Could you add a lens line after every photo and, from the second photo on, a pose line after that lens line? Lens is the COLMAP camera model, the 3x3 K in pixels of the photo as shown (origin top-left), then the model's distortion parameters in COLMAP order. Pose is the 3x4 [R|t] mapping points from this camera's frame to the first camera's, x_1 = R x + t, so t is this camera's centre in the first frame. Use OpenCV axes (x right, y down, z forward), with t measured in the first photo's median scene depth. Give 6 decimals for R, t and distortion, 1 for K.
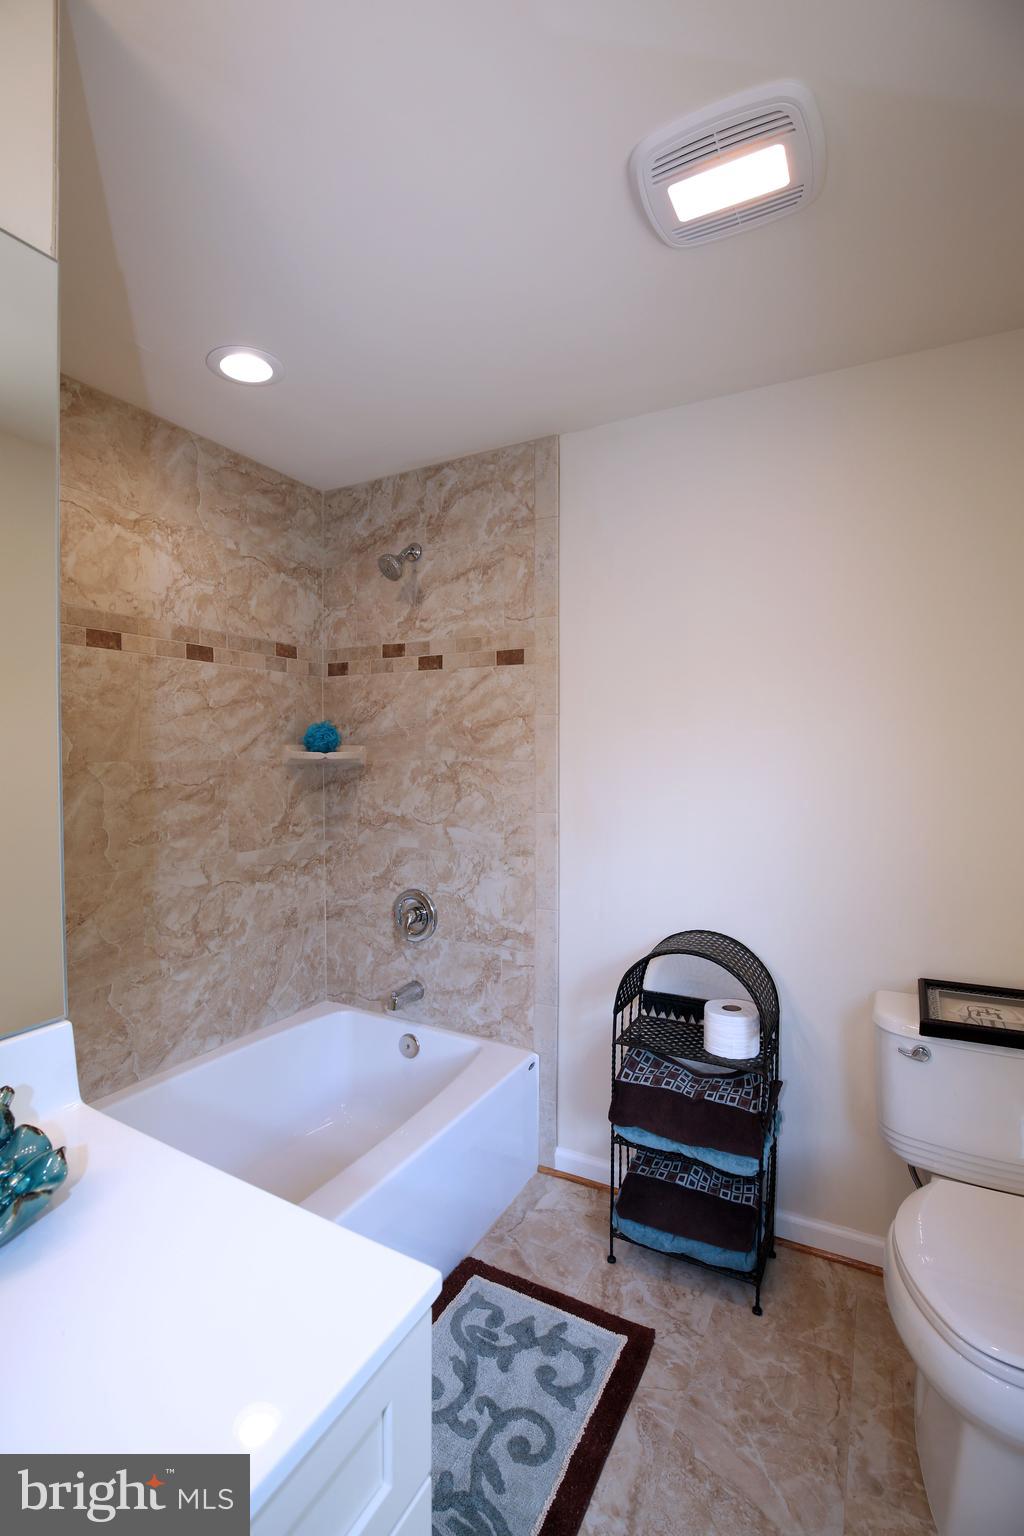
lens RADIAL K [[699.3, 0, 494.2], [0, 699.3, 772.5], [0, 0, 1]] dist [-0.040772, 0.009143]
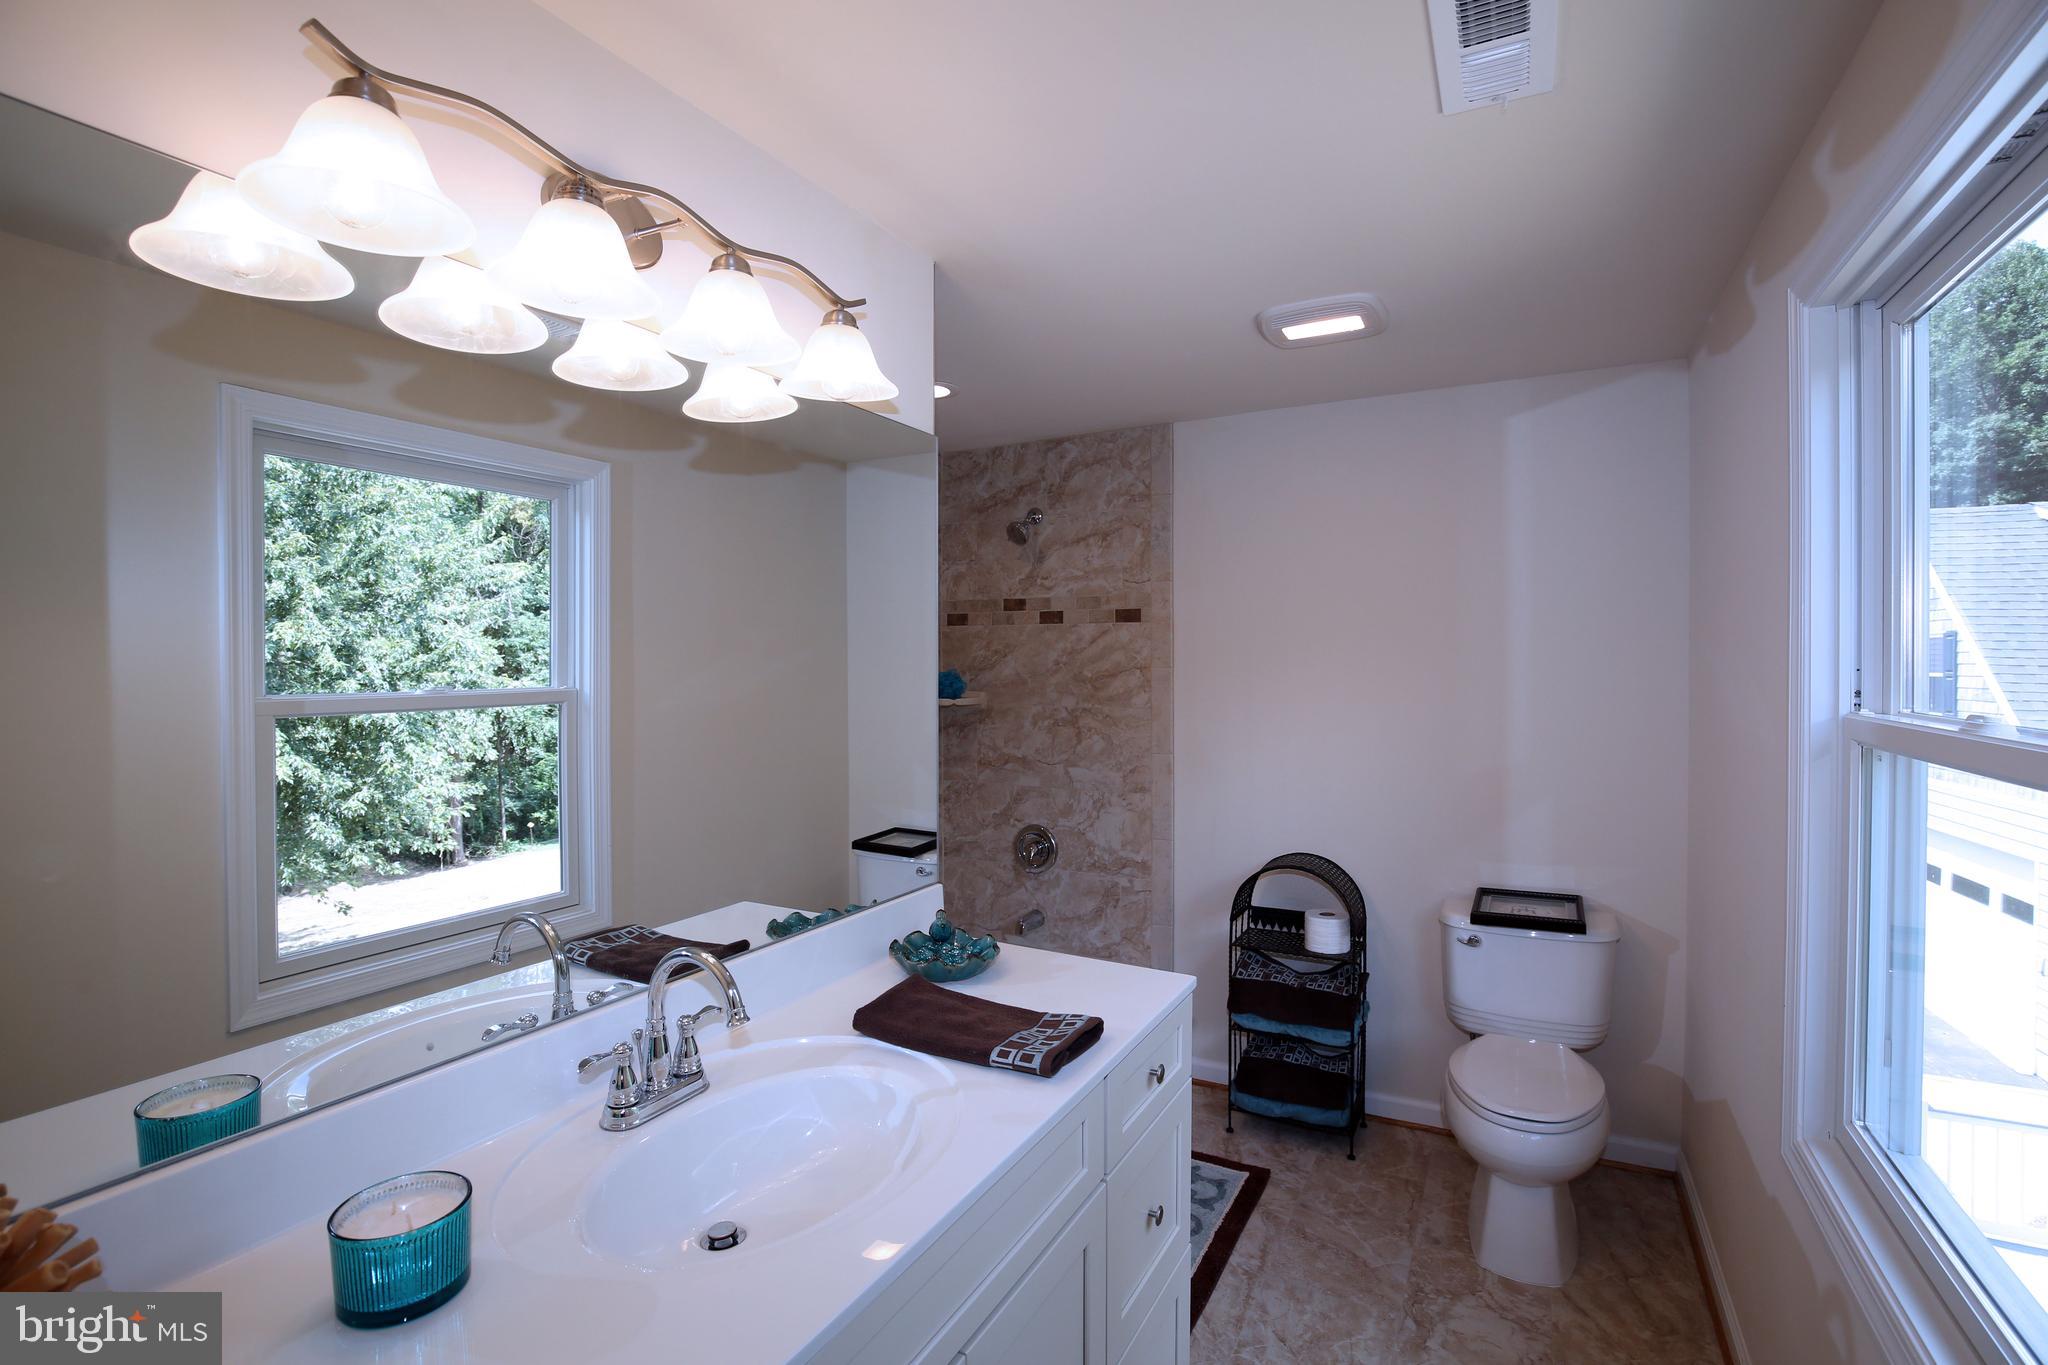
lens RADIAL K [[932.4, 0, 1026.0], [0, 932.4, 672.8], [0, 0, 1]] dist [-0.040772, 0.009143]
pose [[0.999722, -0.001777, 0.023501, -0.176107], [0.002336, 0.999714, -0.023802, -0.037209], [-0.023452, 0.023851, 0.999440, -0.491077]]
